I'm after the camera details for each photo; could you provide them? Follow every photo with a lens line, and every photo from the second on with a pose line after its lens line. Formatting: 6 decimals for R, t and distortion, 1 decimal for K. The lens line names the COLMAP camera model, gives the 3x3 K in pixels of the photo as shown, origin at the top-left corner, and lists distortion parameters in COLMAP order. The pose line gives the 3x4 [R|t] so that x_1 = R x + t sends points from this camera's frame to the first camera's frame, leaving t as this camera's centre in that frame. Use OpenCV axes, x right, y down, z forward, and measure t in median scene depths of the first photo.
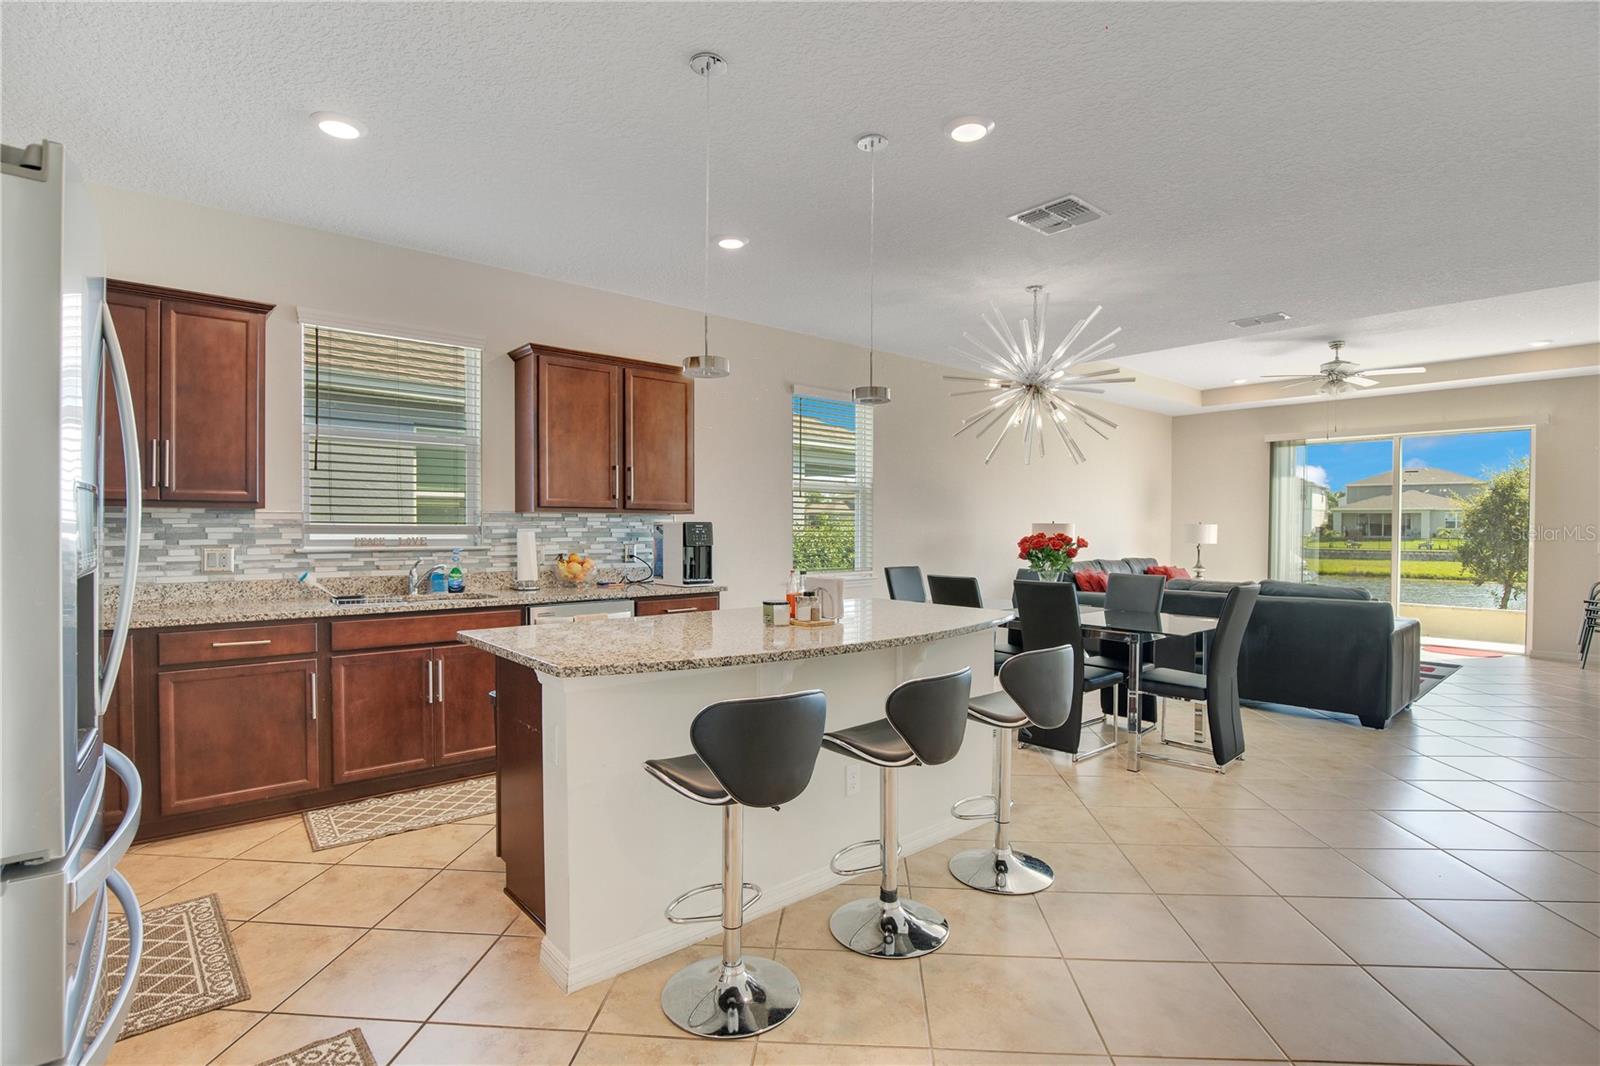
lens RADIAL K [[759.3, 0, 792.9], [0, 759.3, 535.0], [0, 0, 1]] dist [-0.017503, -0.001813]
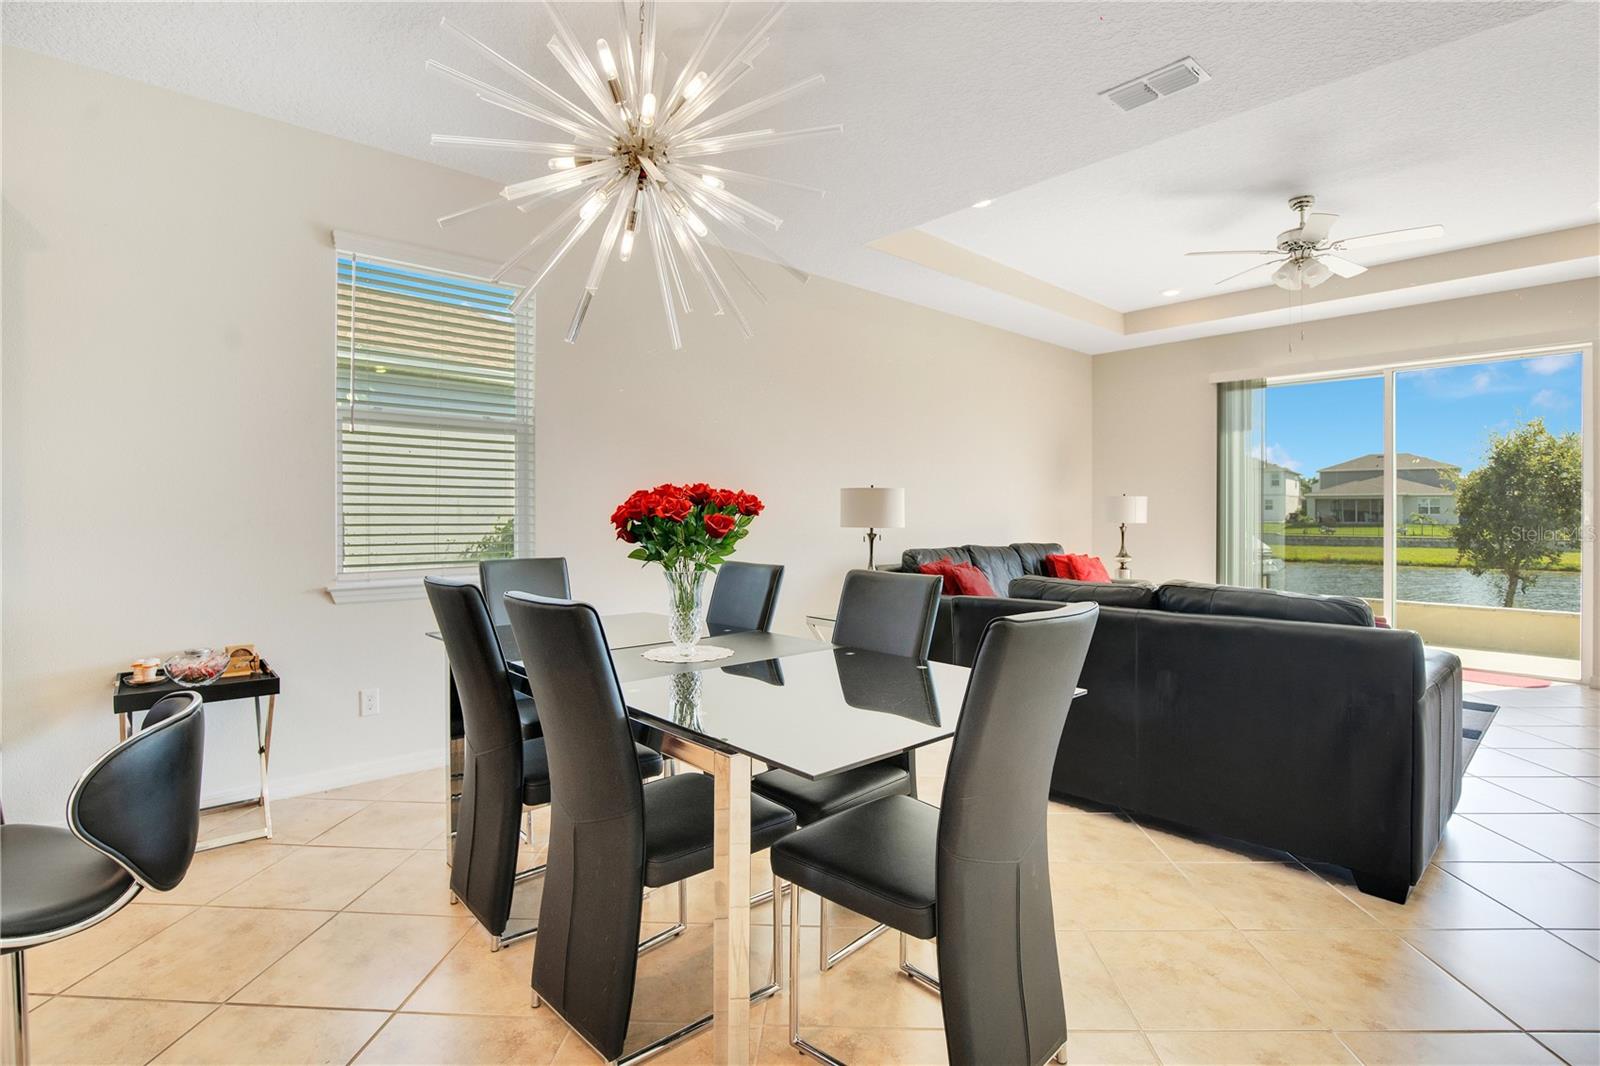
lens RADIAL K [[759.3, 0, 804.2], [0, 759.3, 511.6], [0, 0, 1]] dist [-0.017503, -0.001813]
pose [[0.999420, -0.002918, 0.033940, 0.153060], [0.003483, 0.999856, -0.016621, 0.008404], [-0.033886, 0.016730, 0.999286, 0.208993]]
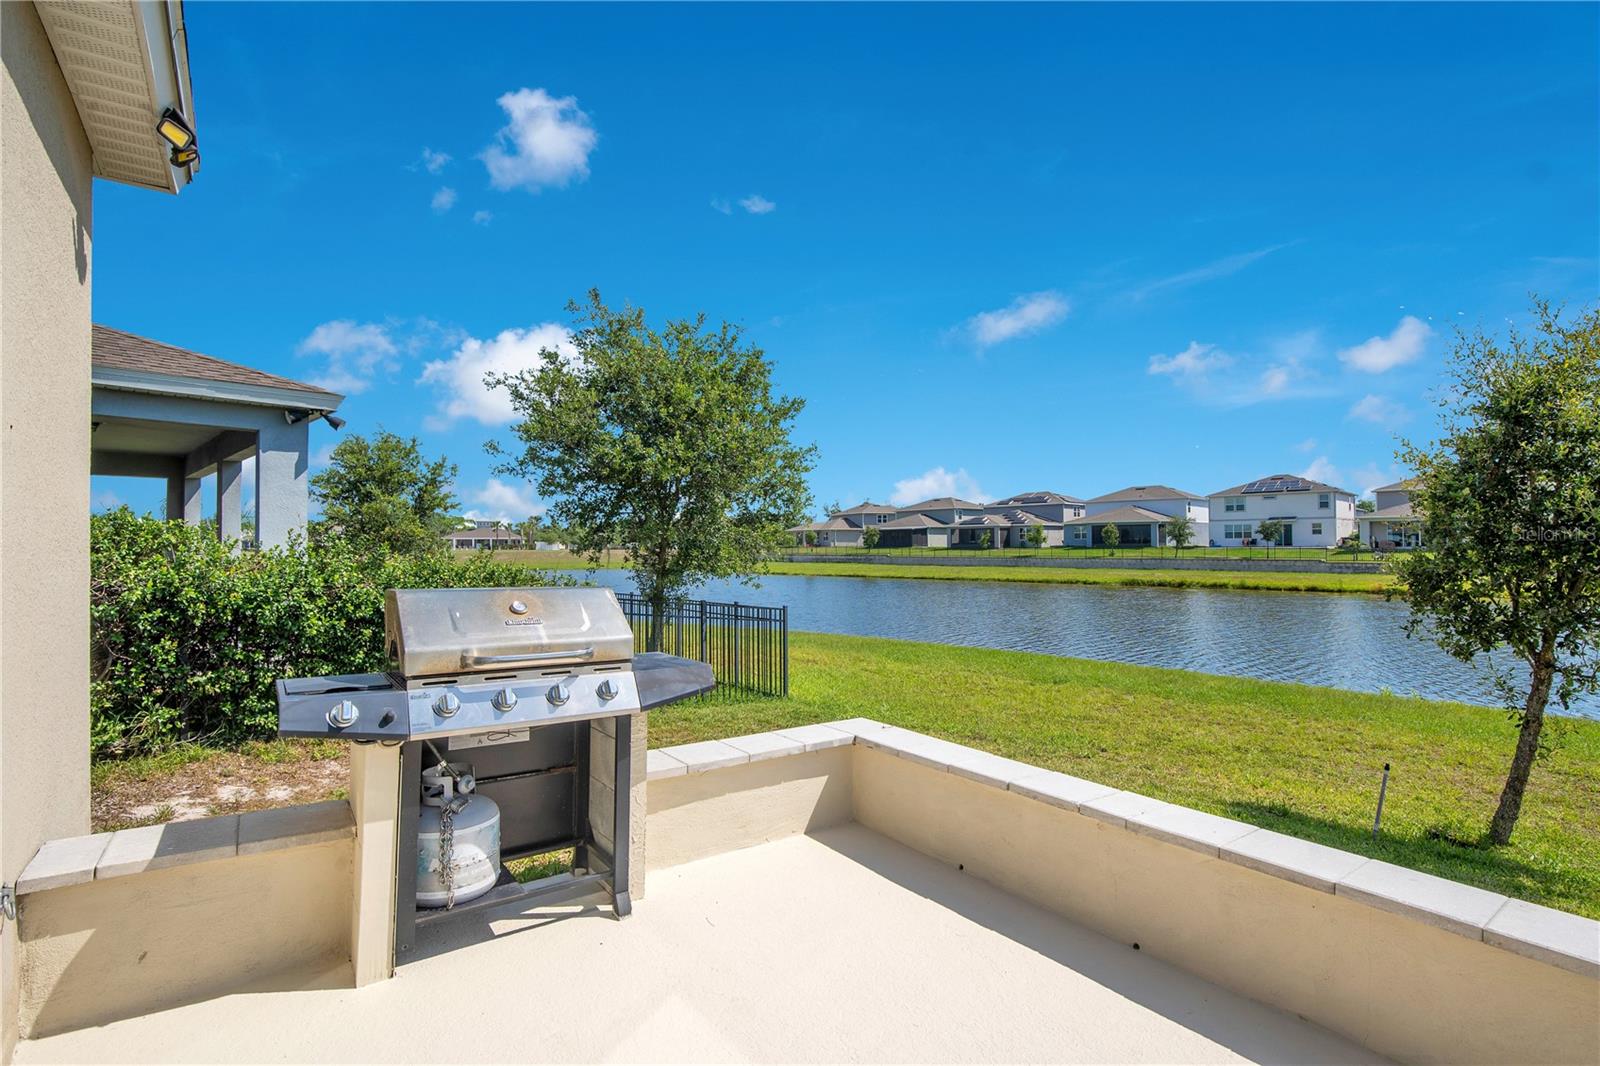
lens RADIAL K [[725.7, 0, 803.6], [0, 725.7, 541.1], [0, 0, 1]] dist [-0.001088, 0.001421]
pose [[0.998414, -0.010661, -0.055288, 0.622796], [0.009757, 0.999815, -0.016601, 0.007576], [0.055455, 0.016035, 0.998332, 0.627797]]
